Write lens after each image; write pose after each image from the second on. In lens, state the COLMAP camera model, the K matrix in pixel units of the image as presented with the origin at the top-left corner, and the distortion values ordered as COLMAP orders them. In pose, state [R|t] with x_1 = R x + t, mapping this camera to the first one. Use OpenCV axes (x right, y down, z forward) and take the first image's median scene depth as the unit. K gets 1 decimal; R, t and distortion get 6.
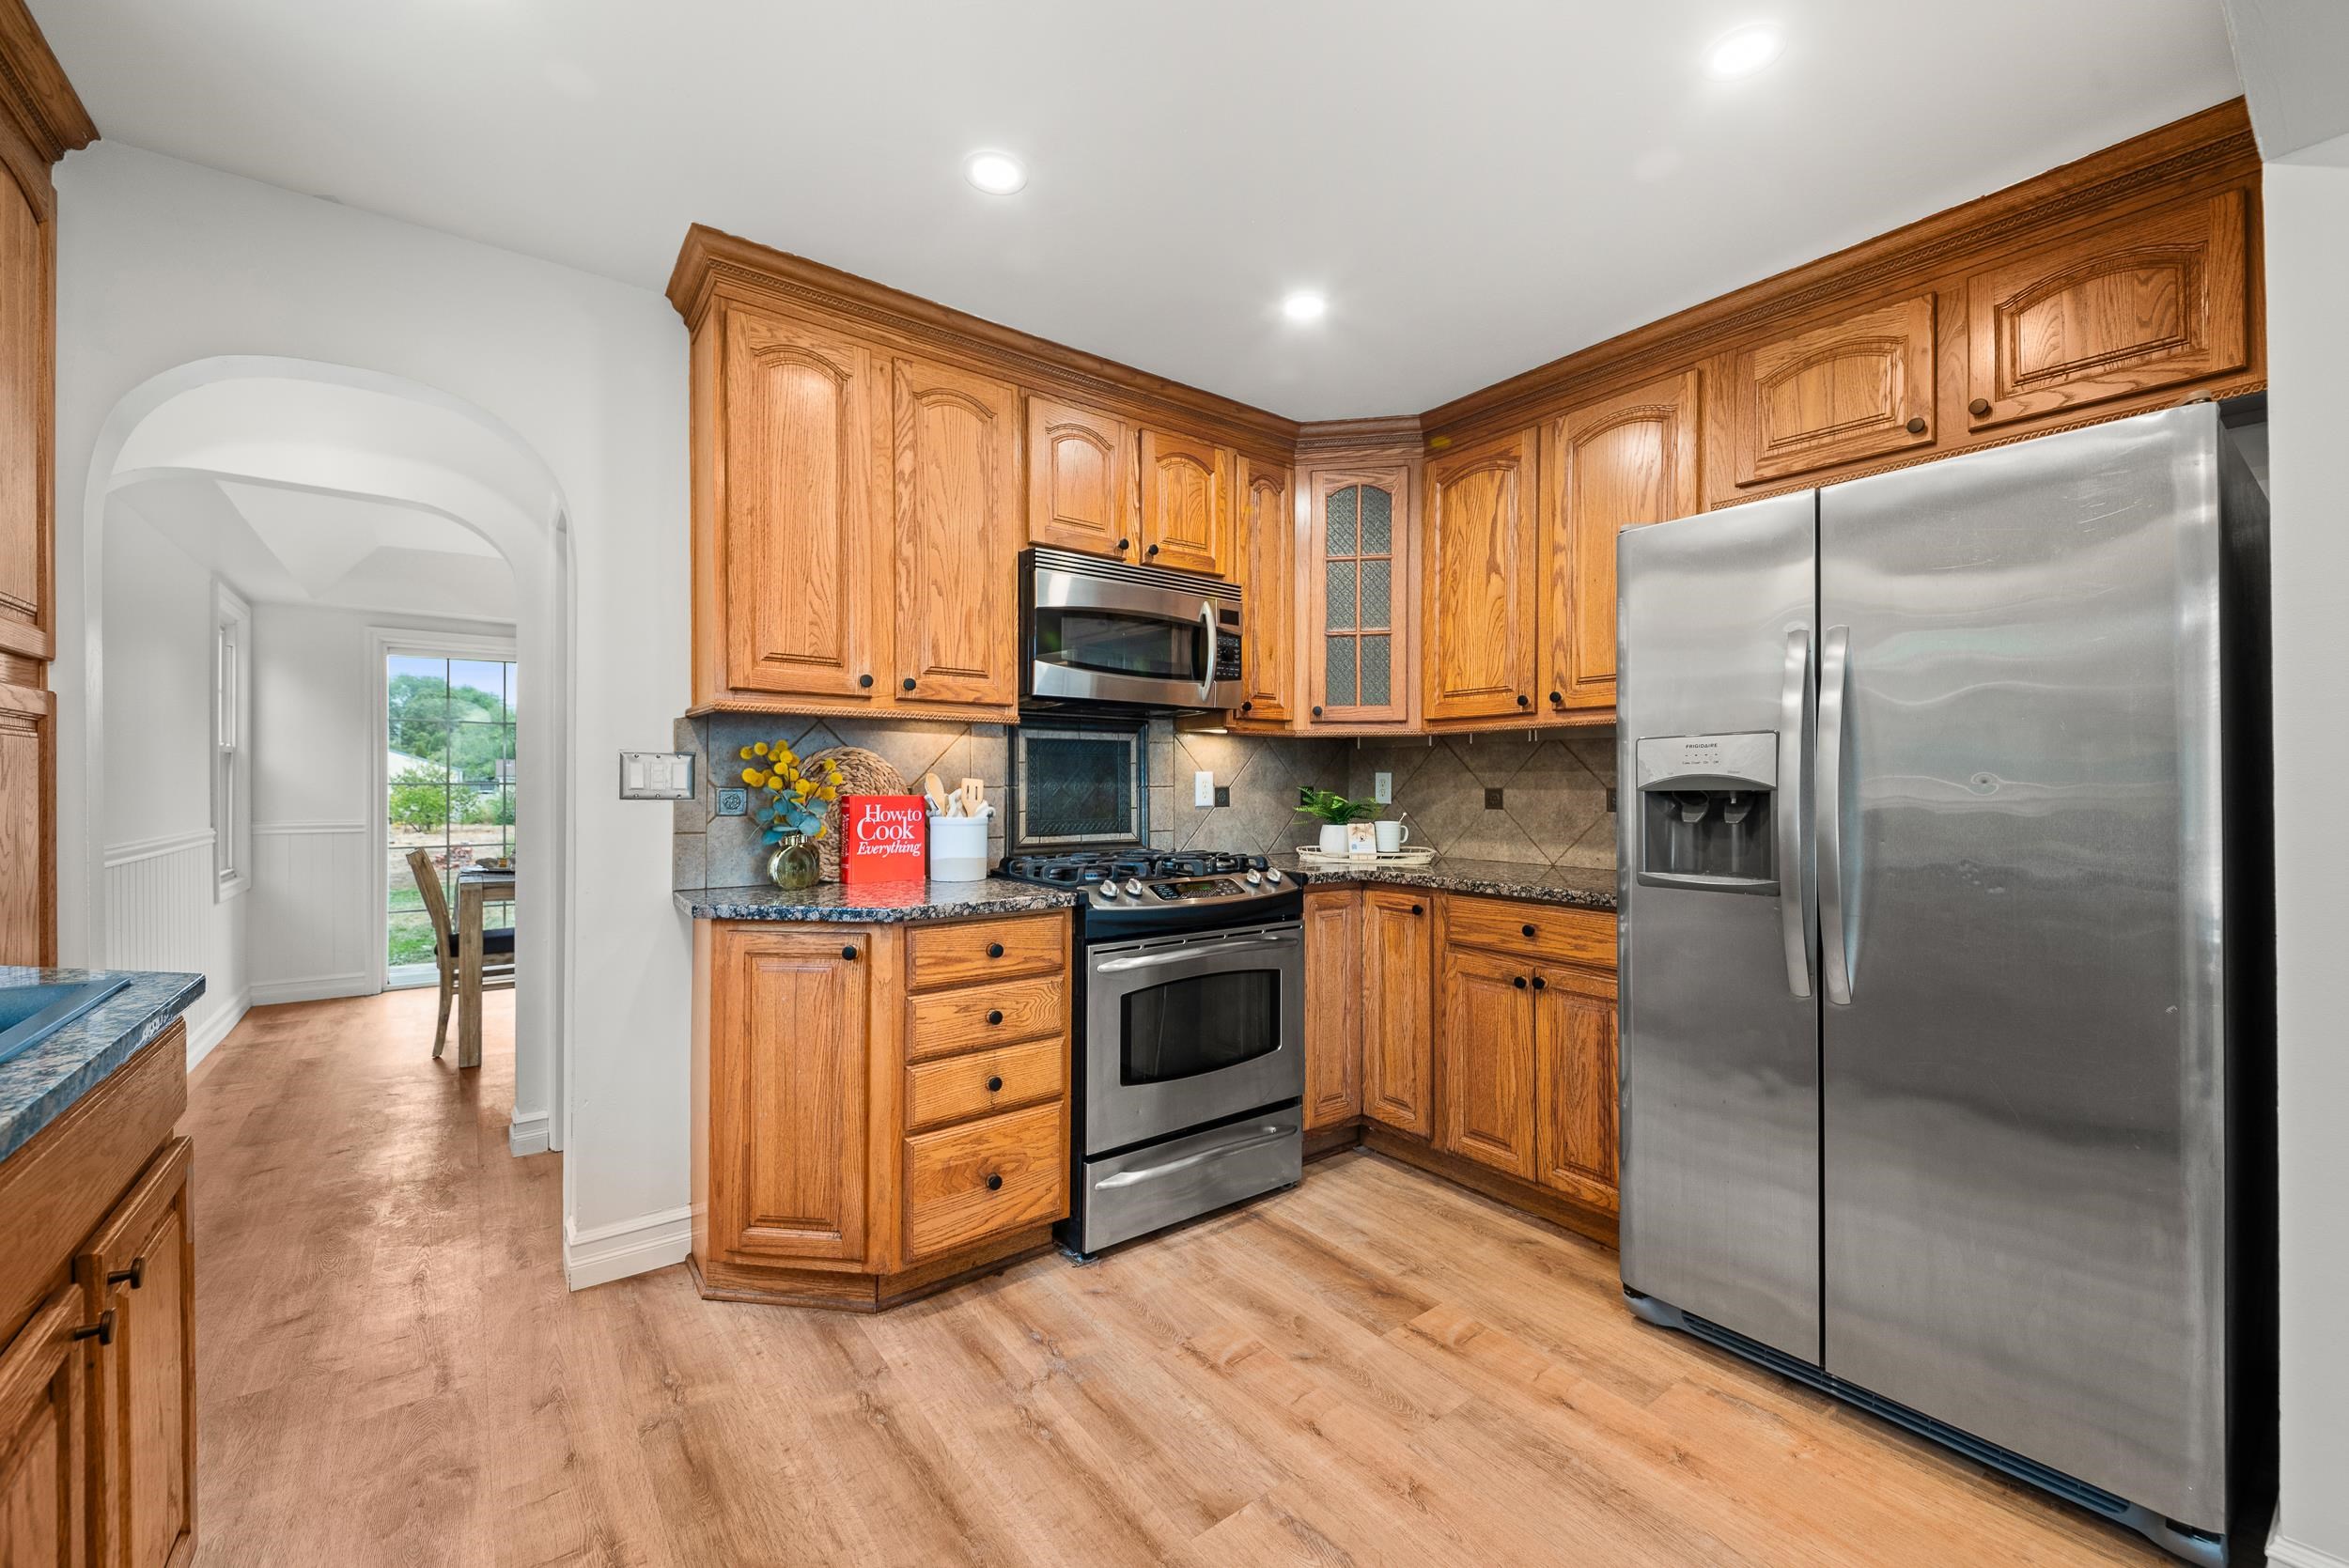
lens RADIAL K [[929.0, 0, 1174.5], [0, 929.0, 784.0], [0, 0, 1]] dist [0.042302, -0.022911]
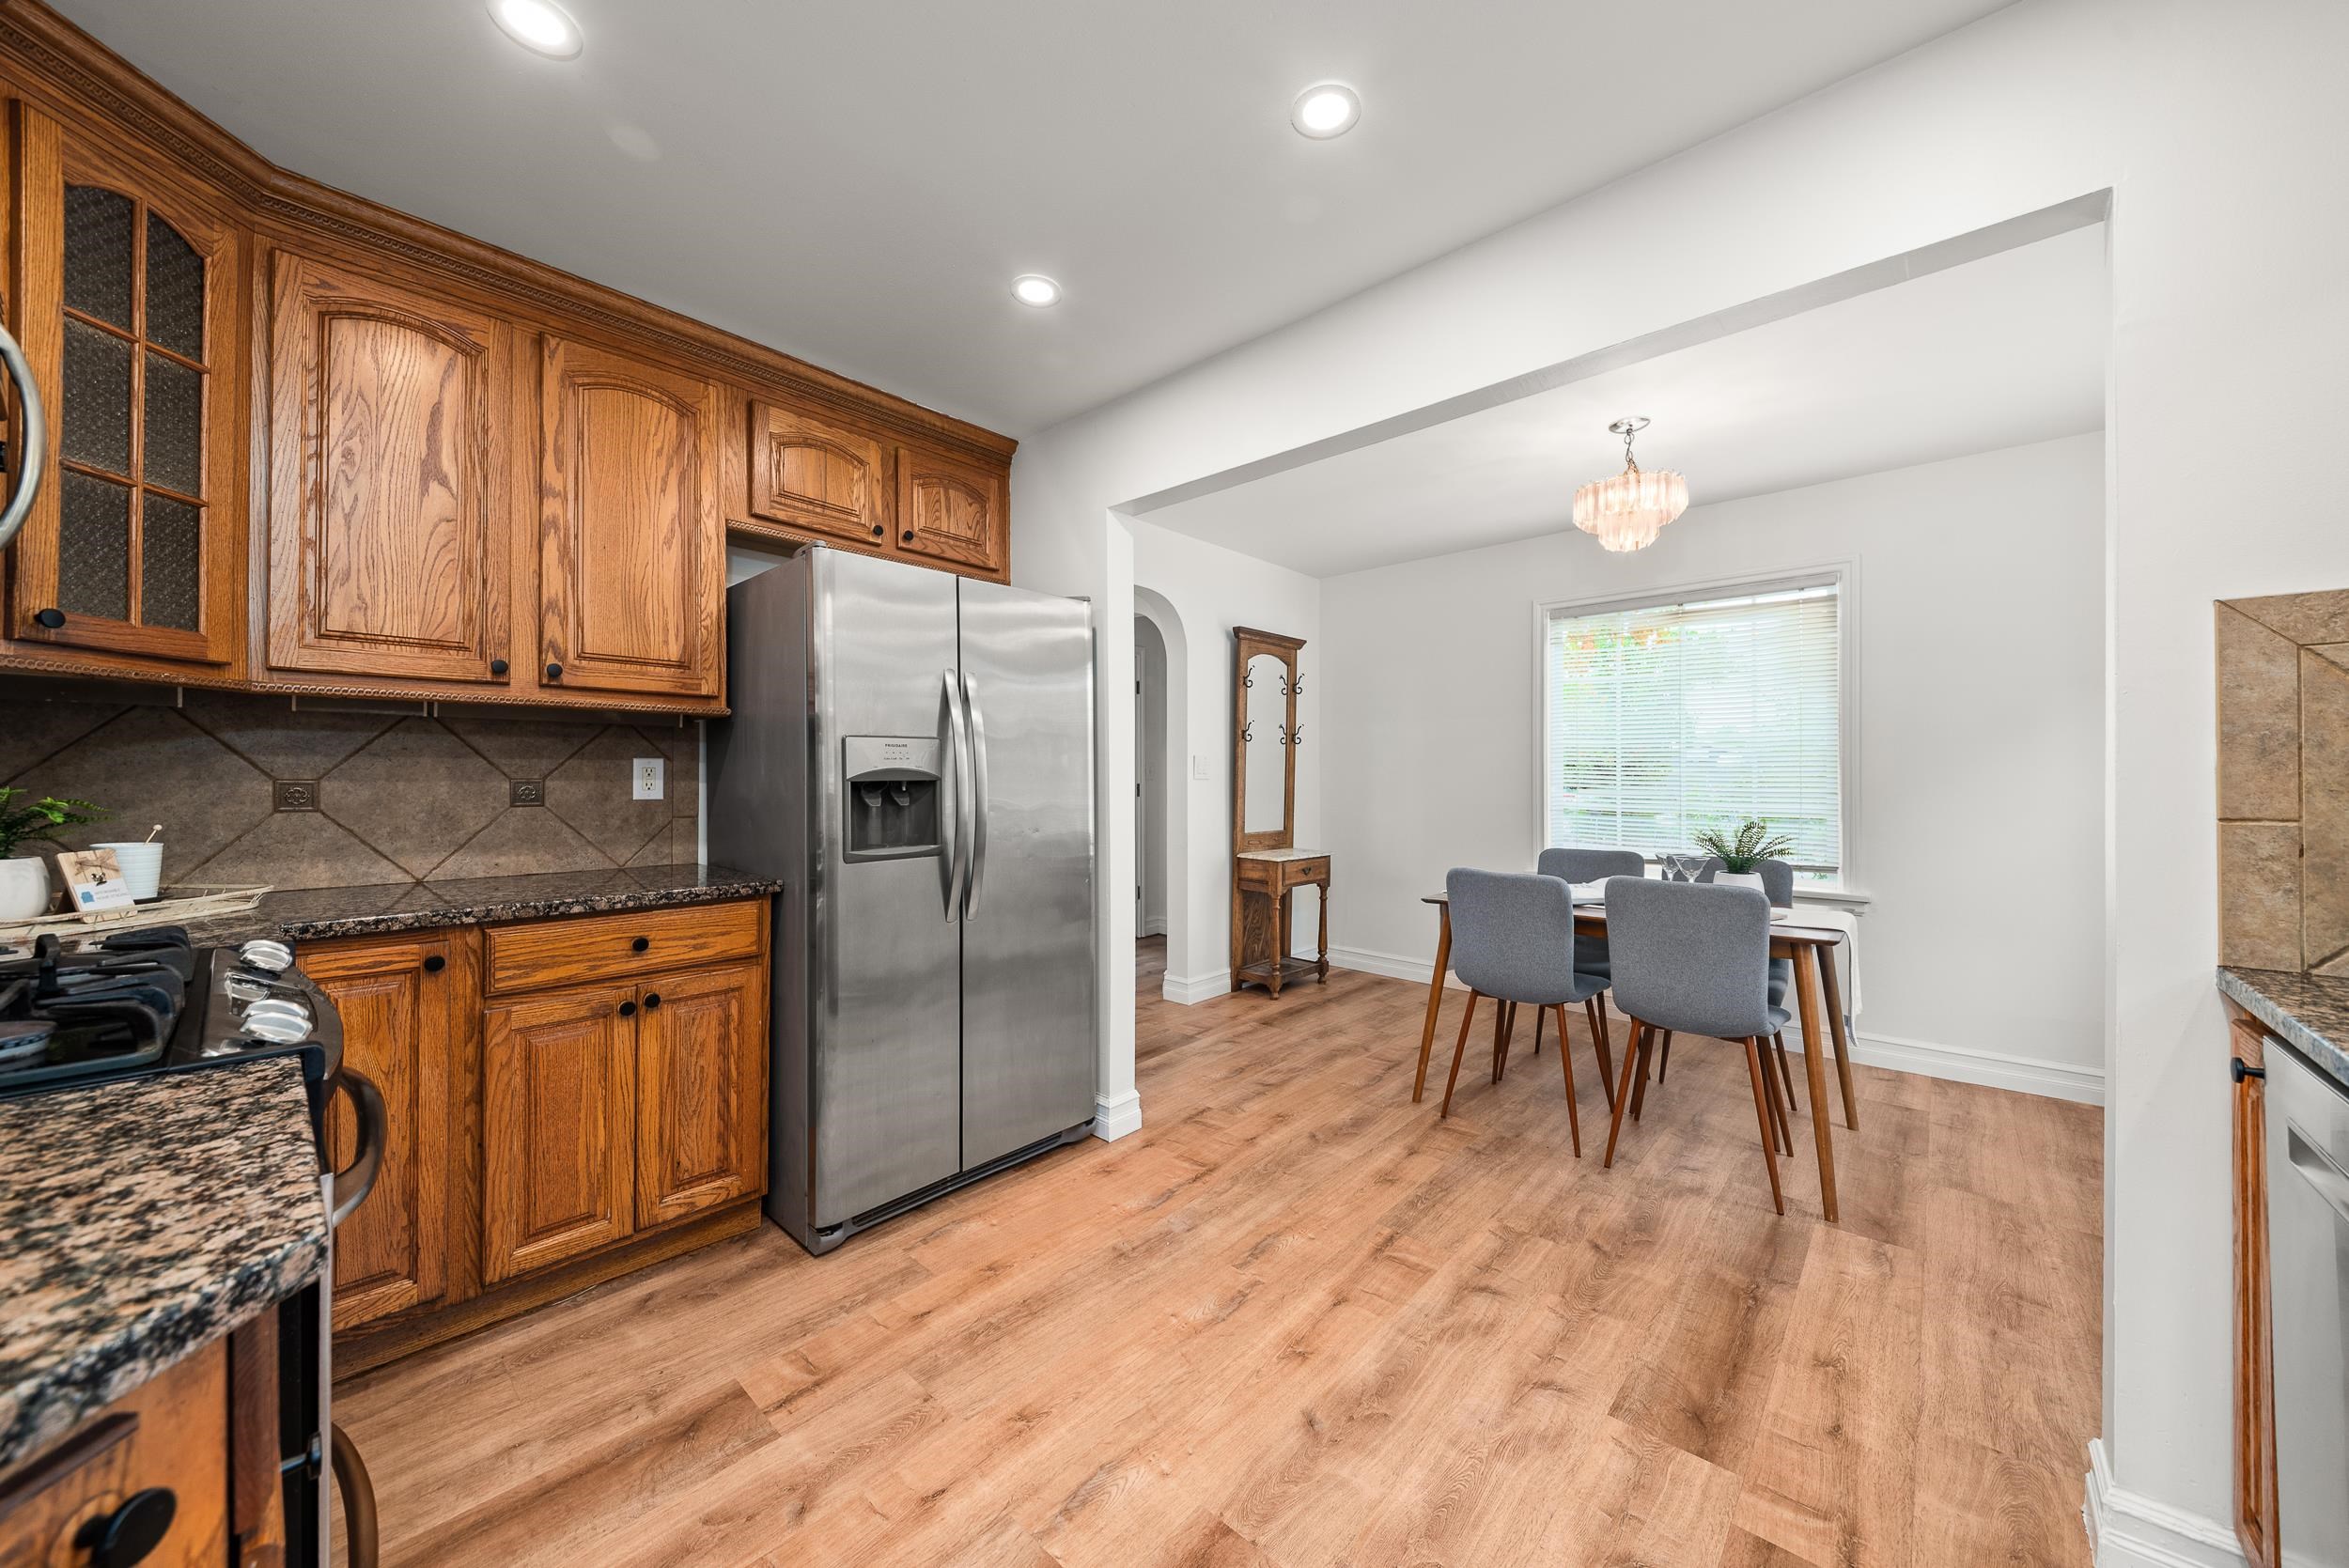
lens RADIAL K [[865.8, 0, 1174.3], [0, 865.8, 773.2], [0, 0, 1]] dist [-0.001021, -0.000211]
pose [[-0.199437, 0.004701, 0.979899, -0.507085], [-0.002607, 0.999982, -0.005328, 0.001832], [-0.979907, -0.003617, -0.199421, 0.679522]]
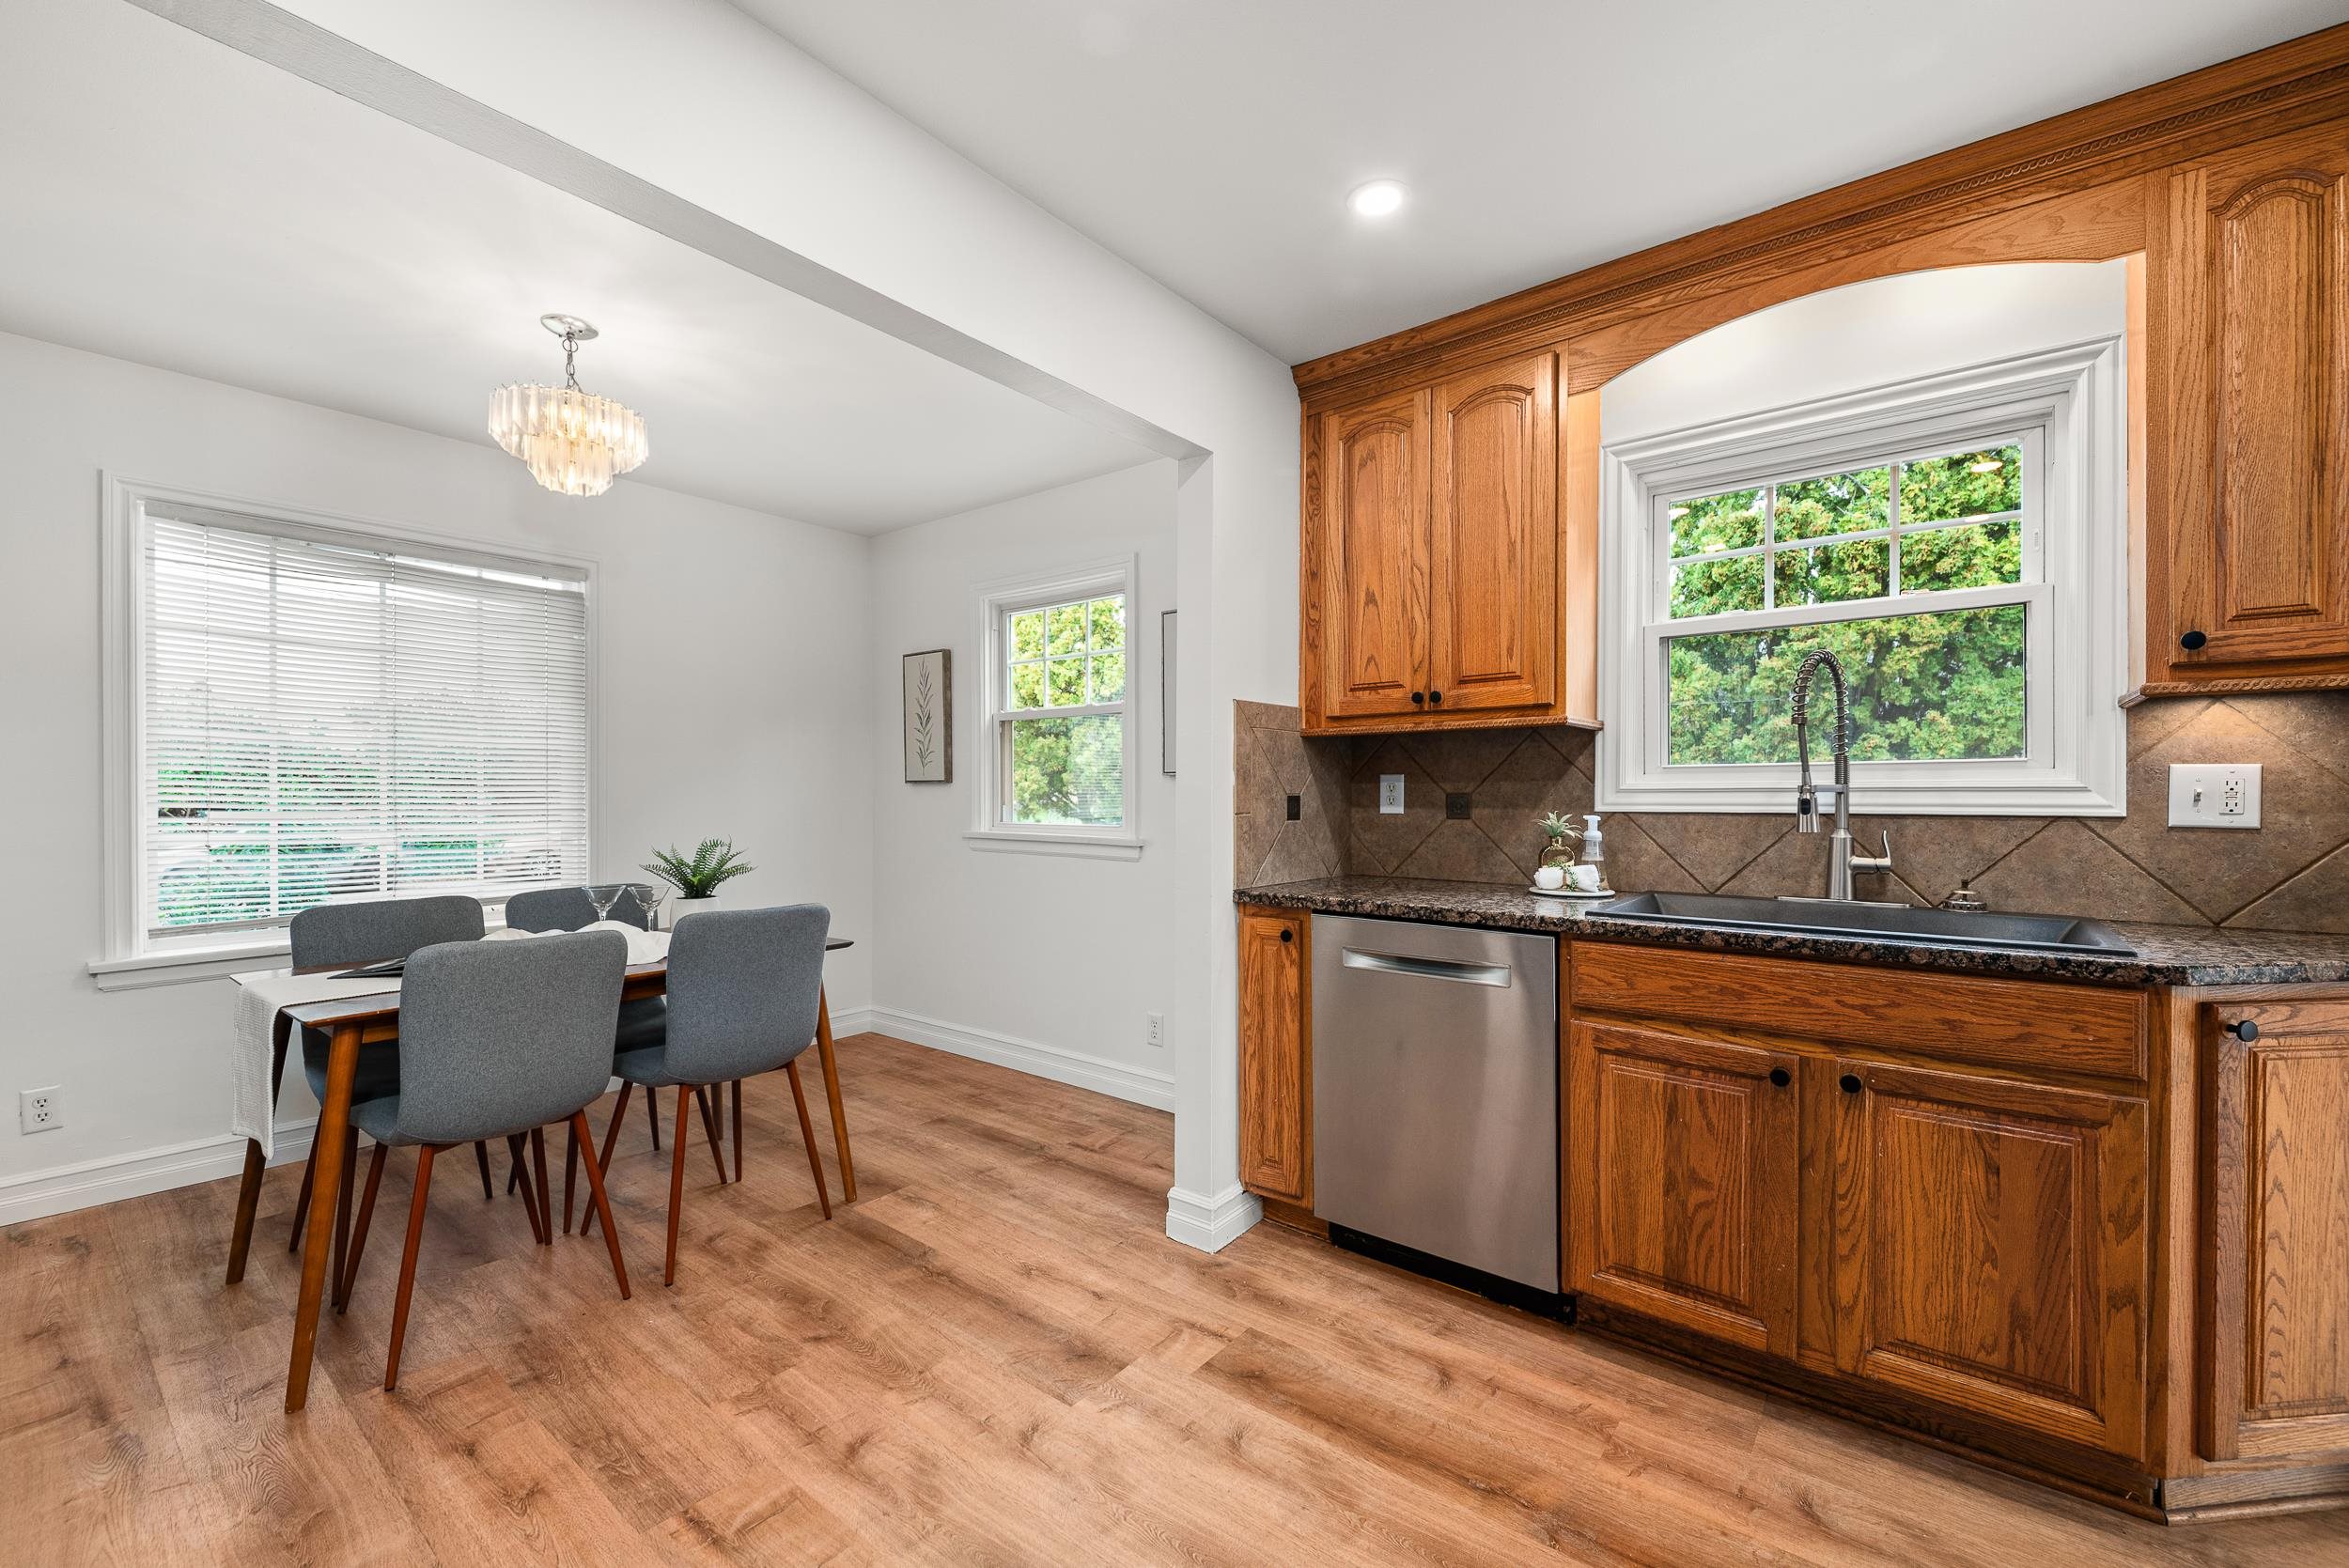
lens RADIAL K [[947.7, 0, 1179.0], [0, 947.7, 798.6], [0, 0, 1]] dist [0.045999, -0.029768]
pose [[-0.968694, 0.000567, -0.248259, 0.193936], [-0.000220, 0.999995, 0.003142, 0.002719], [0.248259, 0.003098, -0.968689, 0.954816]]
